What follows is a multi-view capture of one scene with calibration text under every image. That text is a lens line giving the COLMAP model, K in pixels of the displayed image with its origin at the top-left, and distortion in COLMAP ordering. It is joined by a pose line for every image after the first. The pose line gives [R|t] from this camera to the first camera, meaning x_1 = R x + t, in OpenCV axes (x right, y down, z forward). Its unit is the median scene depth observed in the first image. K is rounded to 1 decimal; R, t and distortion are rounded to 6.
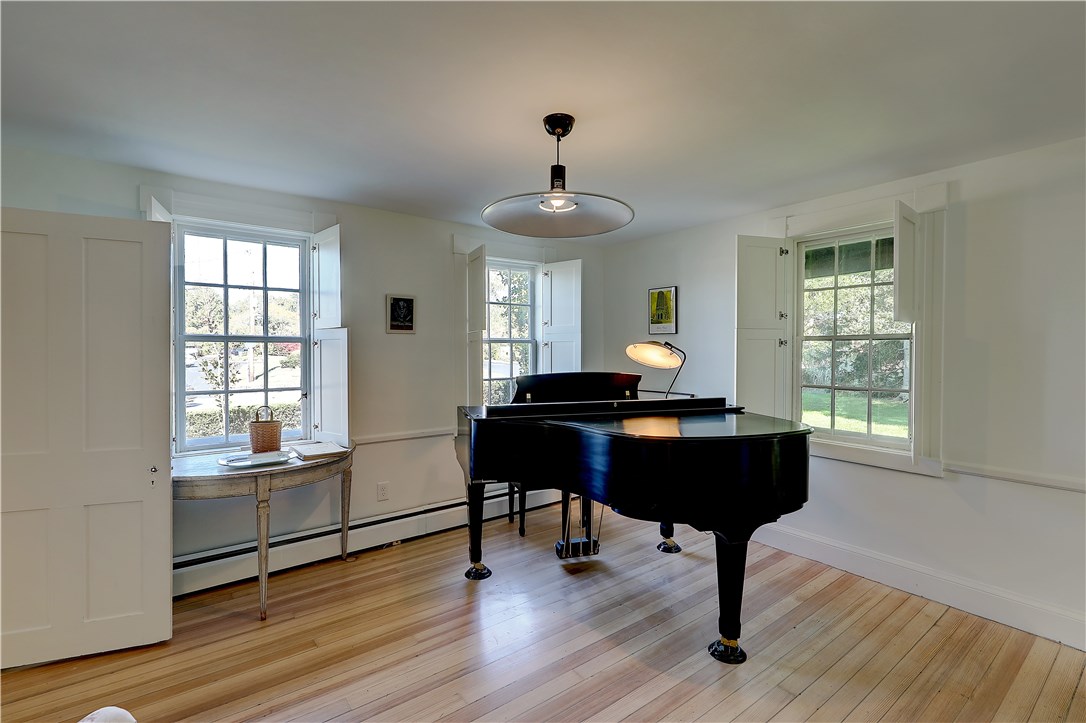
lens RADIAL K [[493.7, 0, 548.2], [0, 493.7, 364.1], [0, 0, 1]] dist [0.000914, -0.000643]
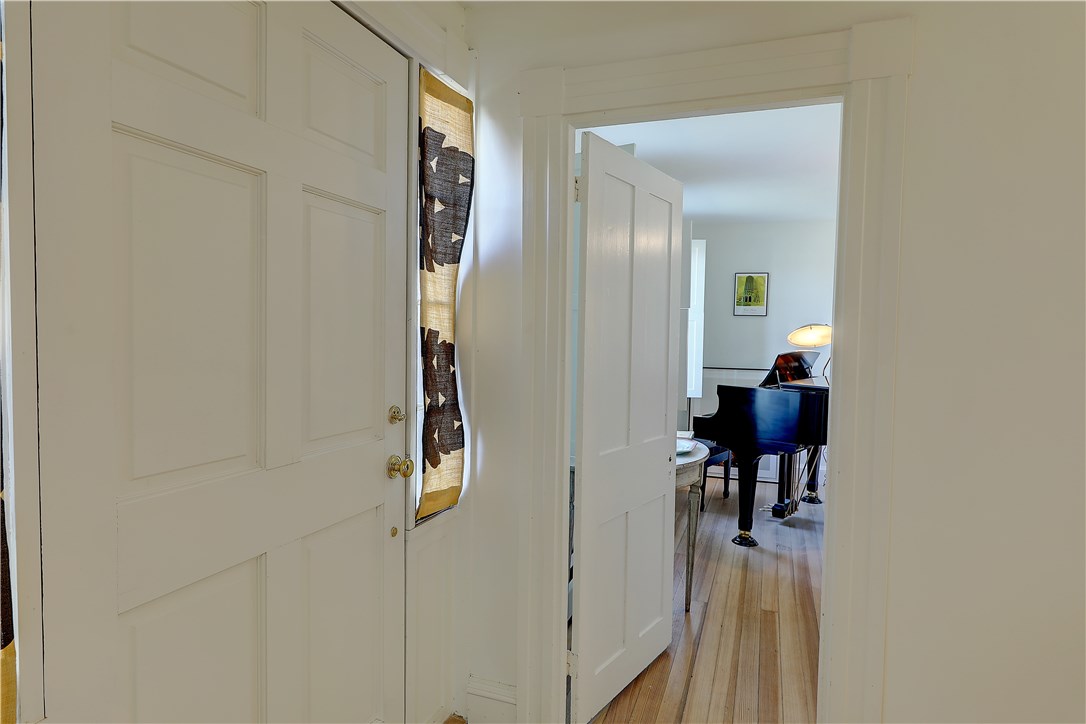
lens RADIAL K [[601.4, 0, 544.4], [0, 601.4, 359.1], [0, 0, 1]] dist [-0.035694, -0.000447]
pose [[0.848943, -0.008171, 0.528421, -1.047671], [-0.005139, 0.999706, 0.023715, 0.007652], [-0.528459, -0.022848, 0.848651, 0.141413]]
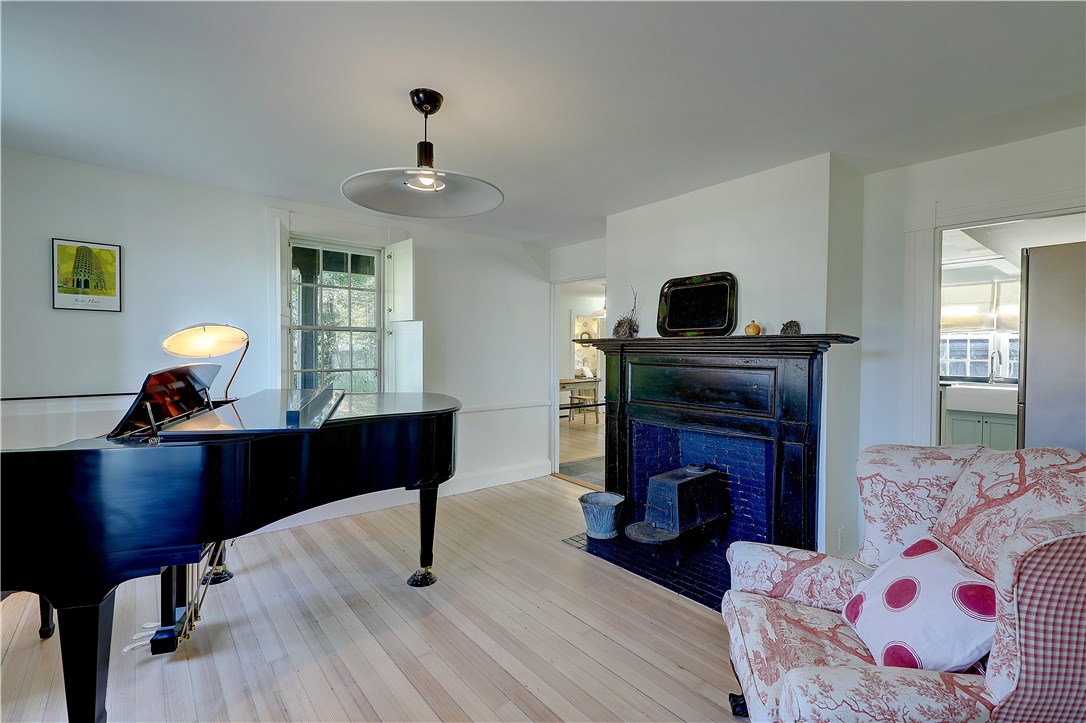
lens RADIAL K [[493.7, 0, 546.5], [0, 493.7, 358.8], [0, 0, 1]] dist [0.000914, -0.000643]
pose [[-0.047748, -0.019446, 0.998670, -0.591050], [0.019947, 0.999593, 0.020418, 0.005791], [-0.998660, 0.020896, -0.047341, 0.491199]]
